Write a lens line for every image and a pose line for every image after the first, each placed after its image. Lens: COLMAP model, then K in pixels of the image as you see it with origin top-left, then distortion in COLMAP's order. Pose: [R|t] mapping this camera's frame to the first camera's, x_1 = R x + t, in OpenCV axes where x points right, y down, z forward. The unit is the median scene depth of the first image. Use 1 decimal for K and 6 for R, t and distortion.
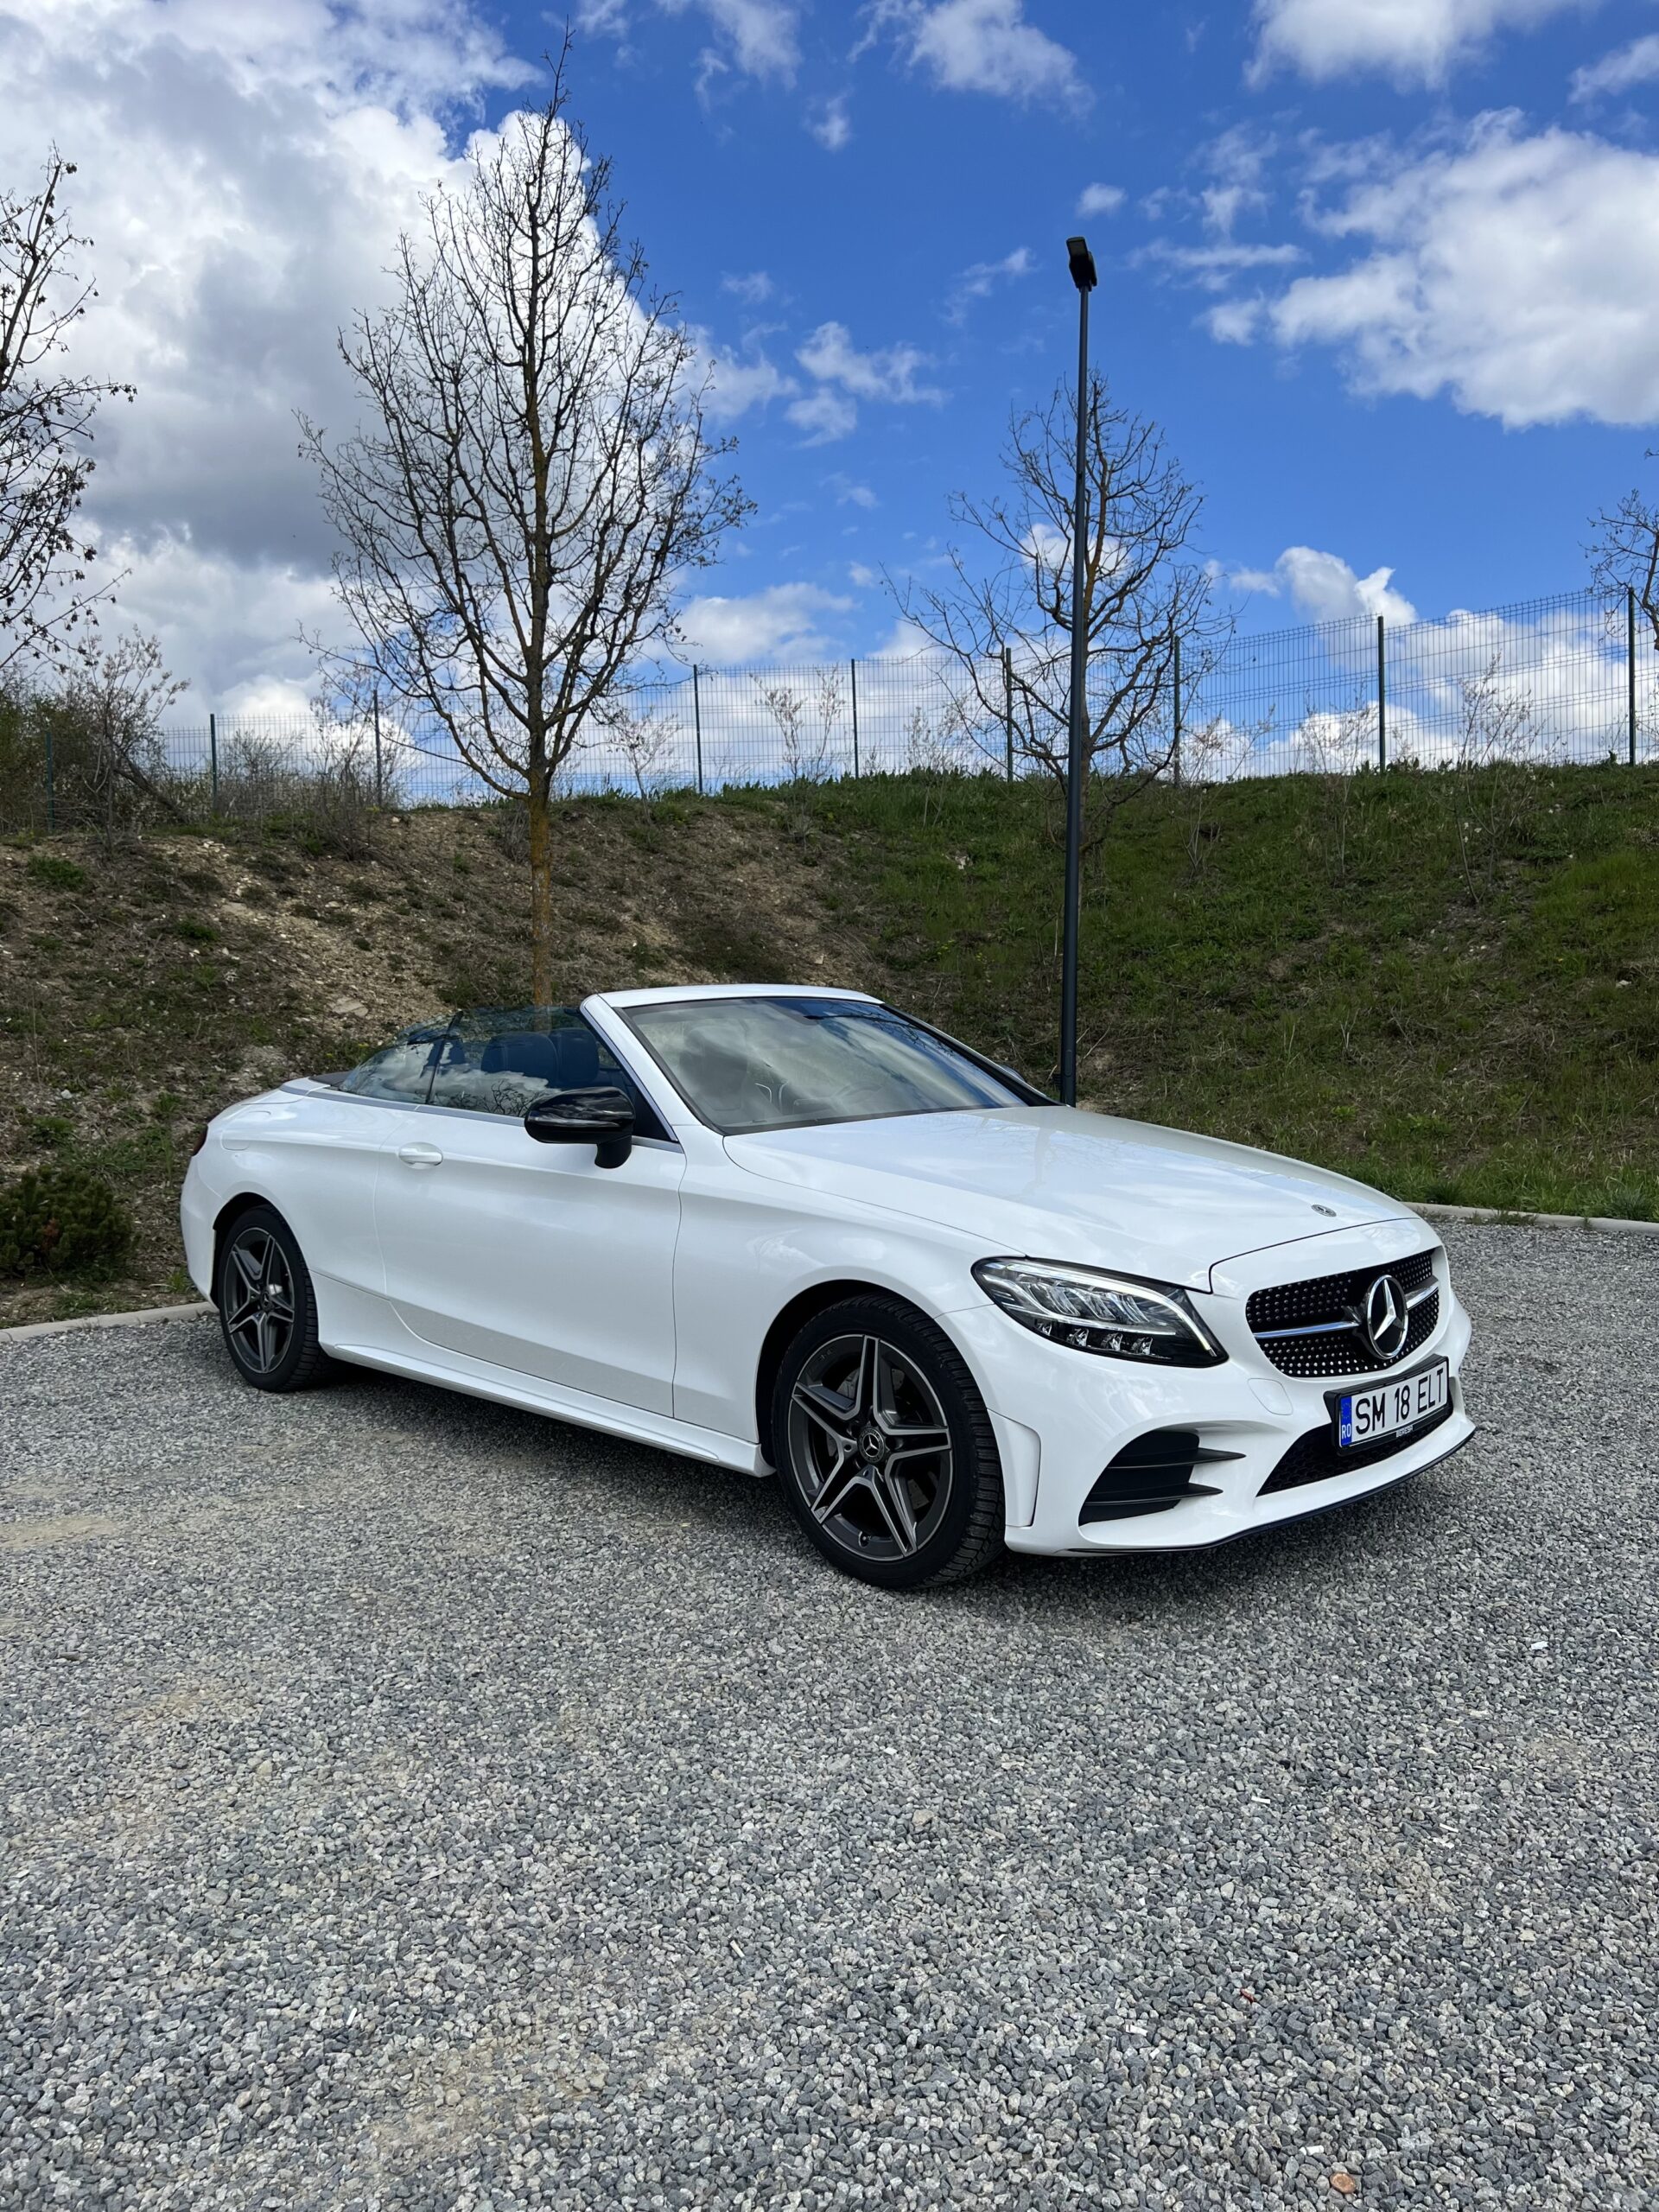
lens RADIAL K [[1669.8, 0, 828.8], [0, 1669.8, 1108.7], [0, 0, 1]] dist [0.016483, -0.011261]
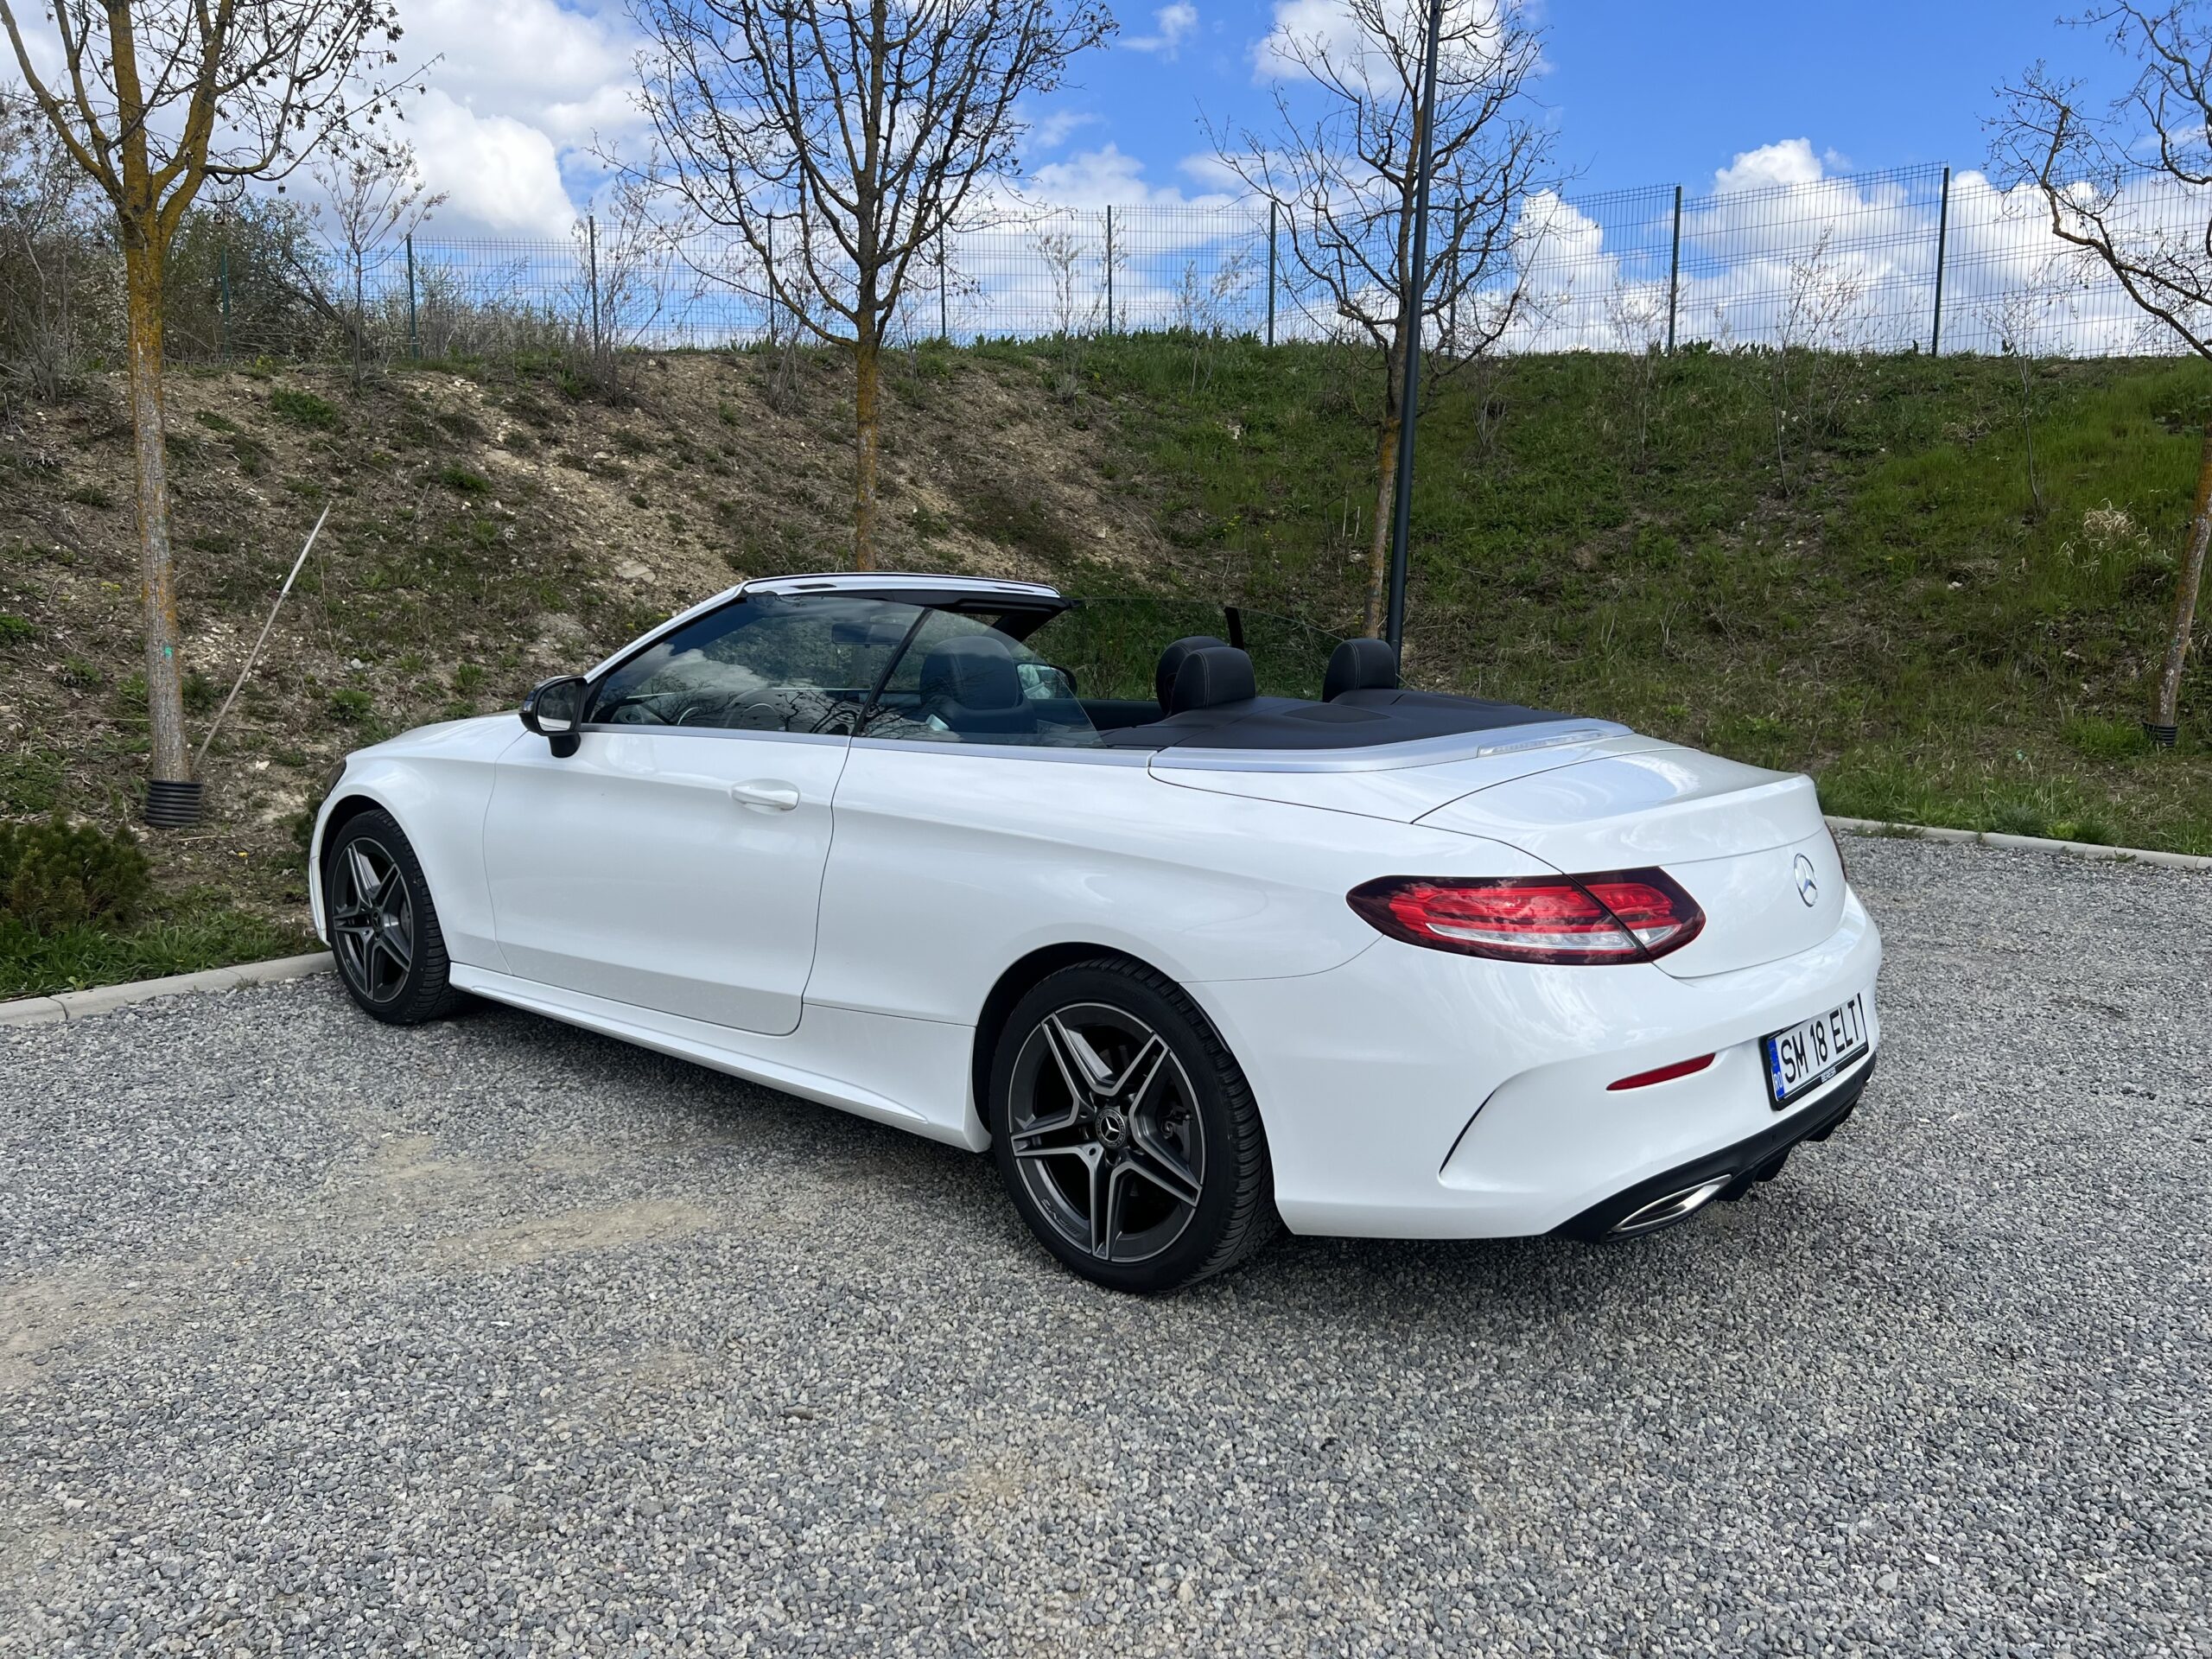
lens RADIAL K [[1669.8, 0, 1107.3], [0, 1669.8, 847.6], [0, 0, 1]] dist [0.016483, -0.011261]
pose [[0.996482, 0.017052, 0.082050, -0.092870], [-0.025286, 0.994628, 0.100381, -0.007993], [-0.079897, -0.102102, 0.991560, 0.051774]]
